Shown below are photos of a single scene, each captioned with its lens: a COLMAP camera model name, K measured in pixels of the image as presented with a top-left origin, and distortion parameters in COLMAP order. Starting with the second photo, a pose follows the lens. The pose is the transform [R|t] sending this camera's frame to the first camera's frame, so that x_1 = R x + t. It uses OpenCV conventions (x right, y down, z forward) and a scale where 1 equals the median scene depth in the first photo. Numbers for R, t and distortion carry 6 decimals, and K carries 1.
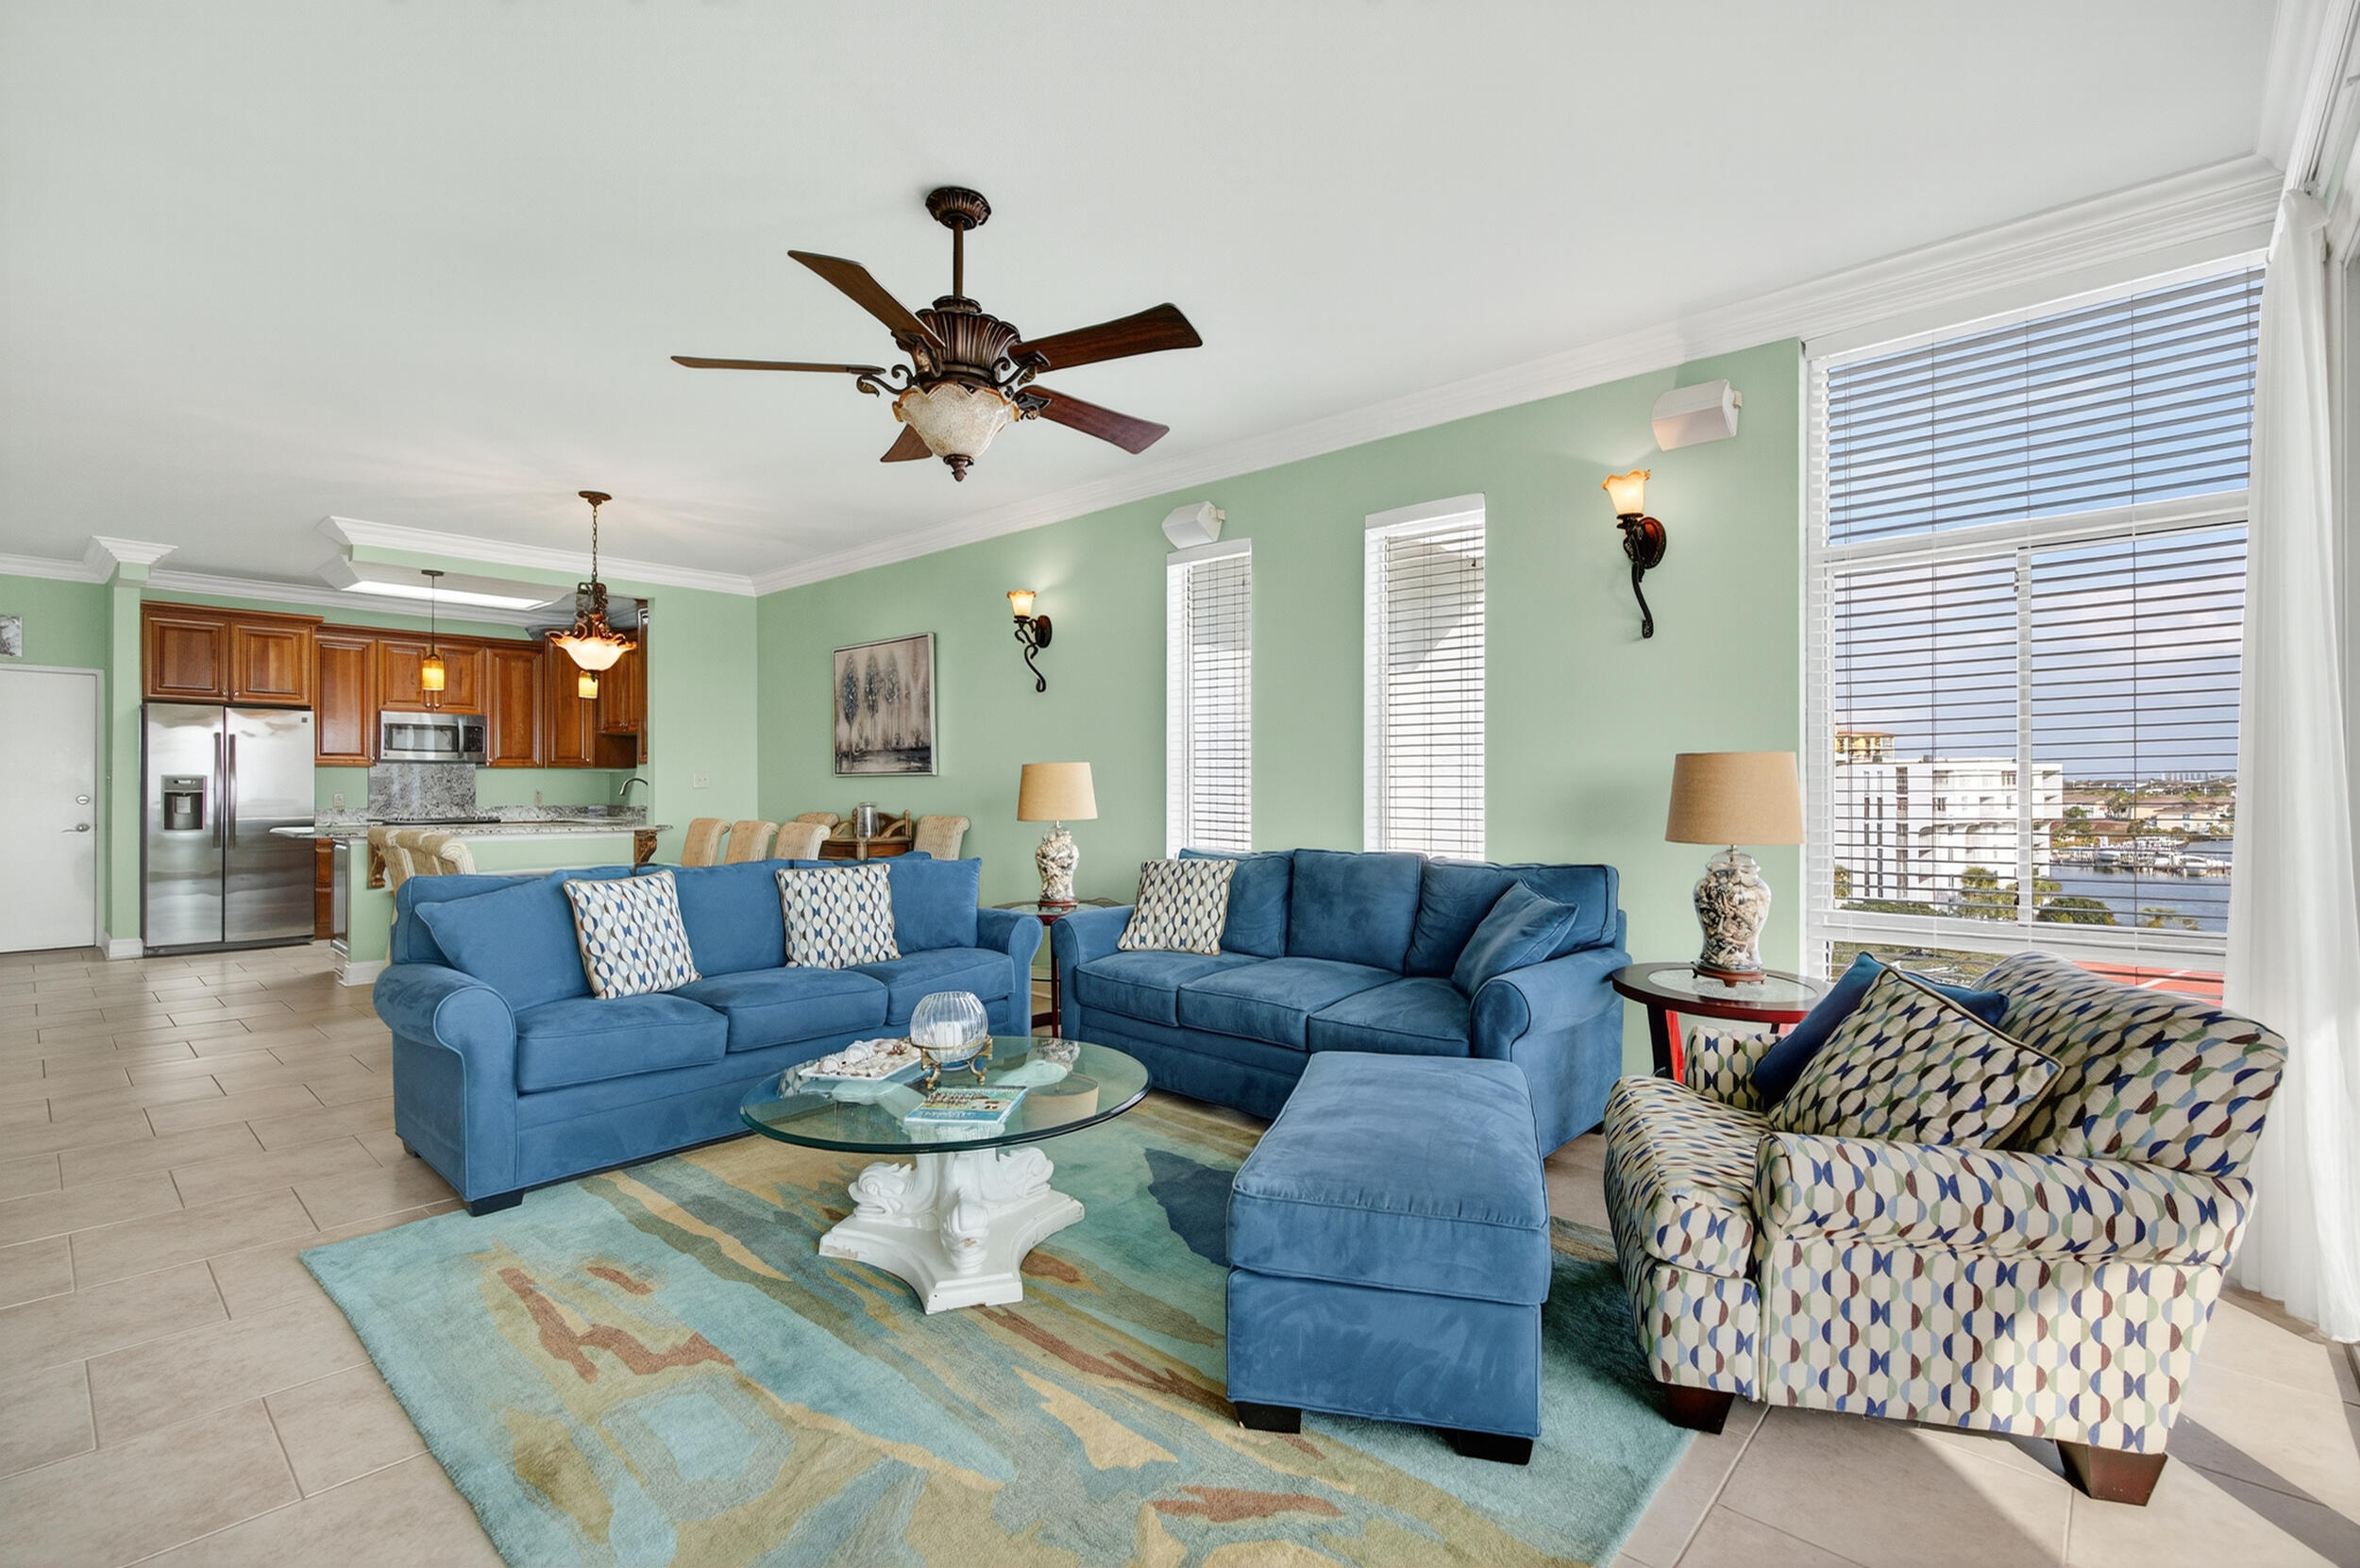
lens RADIAL K [[1063.5, 0, 1208.4], [0, 1063.5, 769.3], [0, 0, 1]] dist [-0.006249, 0.003668]
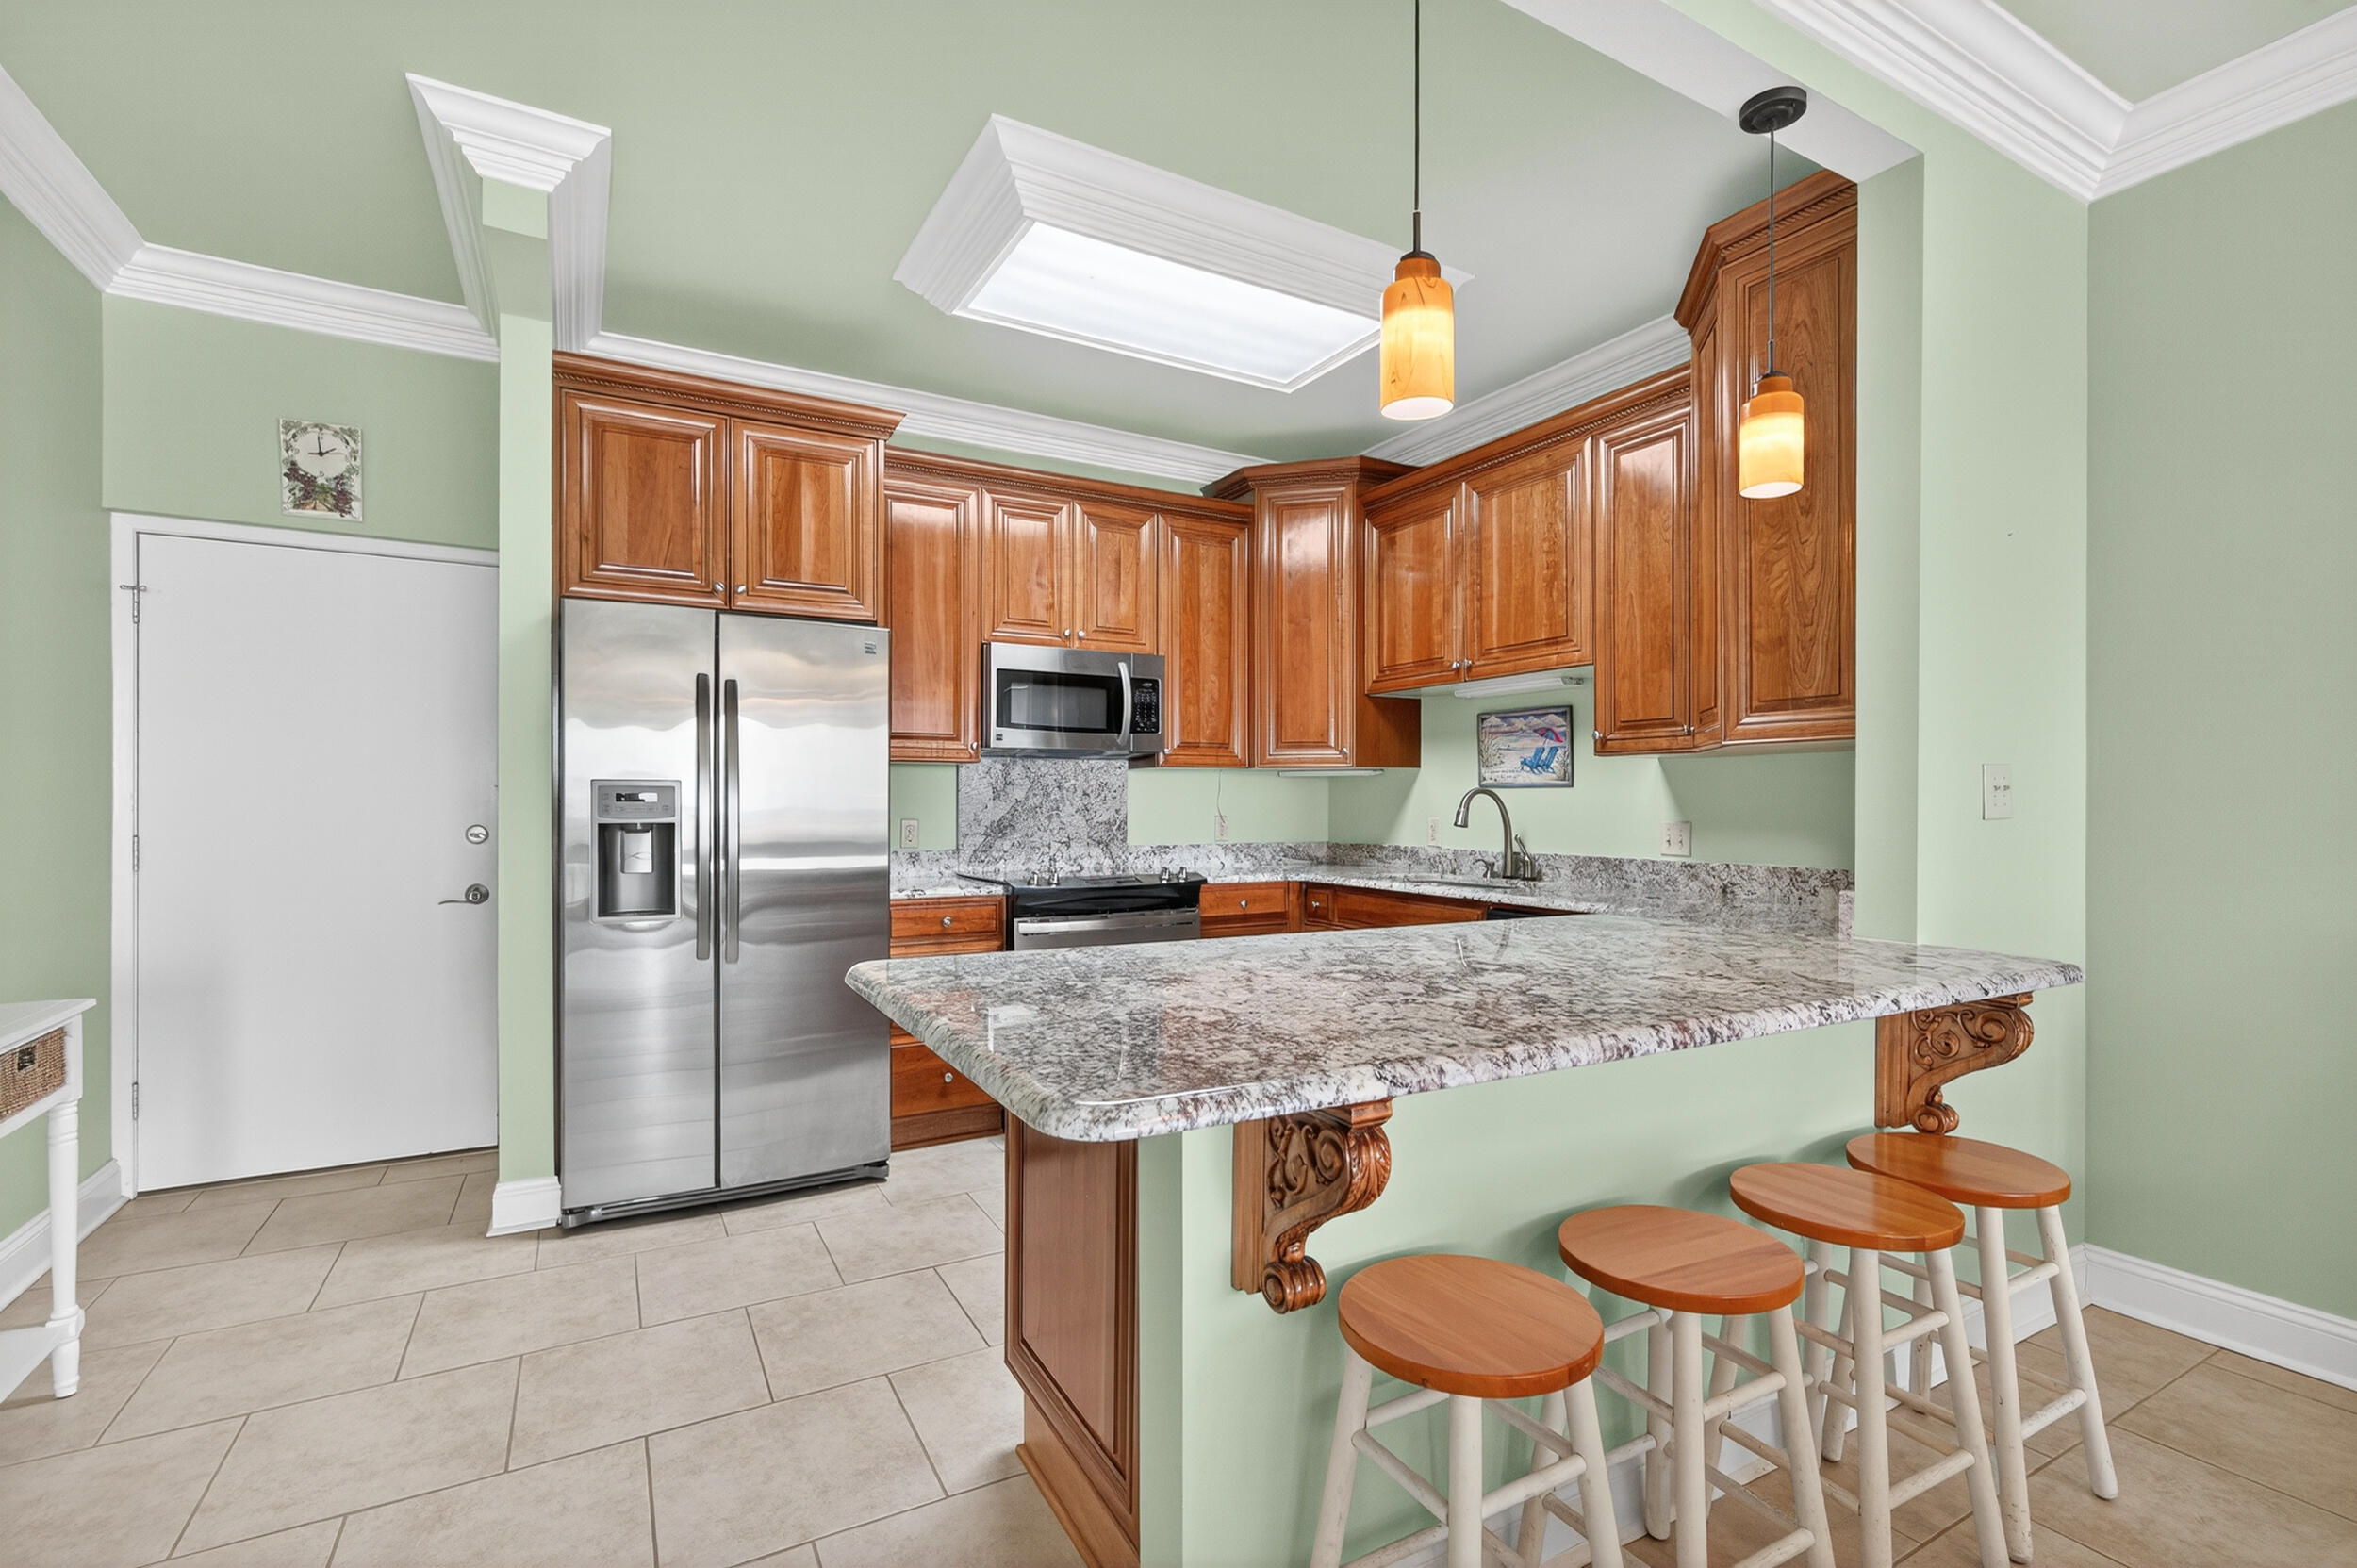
lens RADIAL K [[1062.2, 0, 1160.1], [0, 1062.2, 789.2], [0, 0, 1]] dist [-0.006249, 0.003668]
pose [[0.937279, 0.000145, -0.348581, -1.463606], [0.001663, 0.999987, 0.004888, 0.017360], [0.348577, -0.005161, 0.937266, 1.583306]]
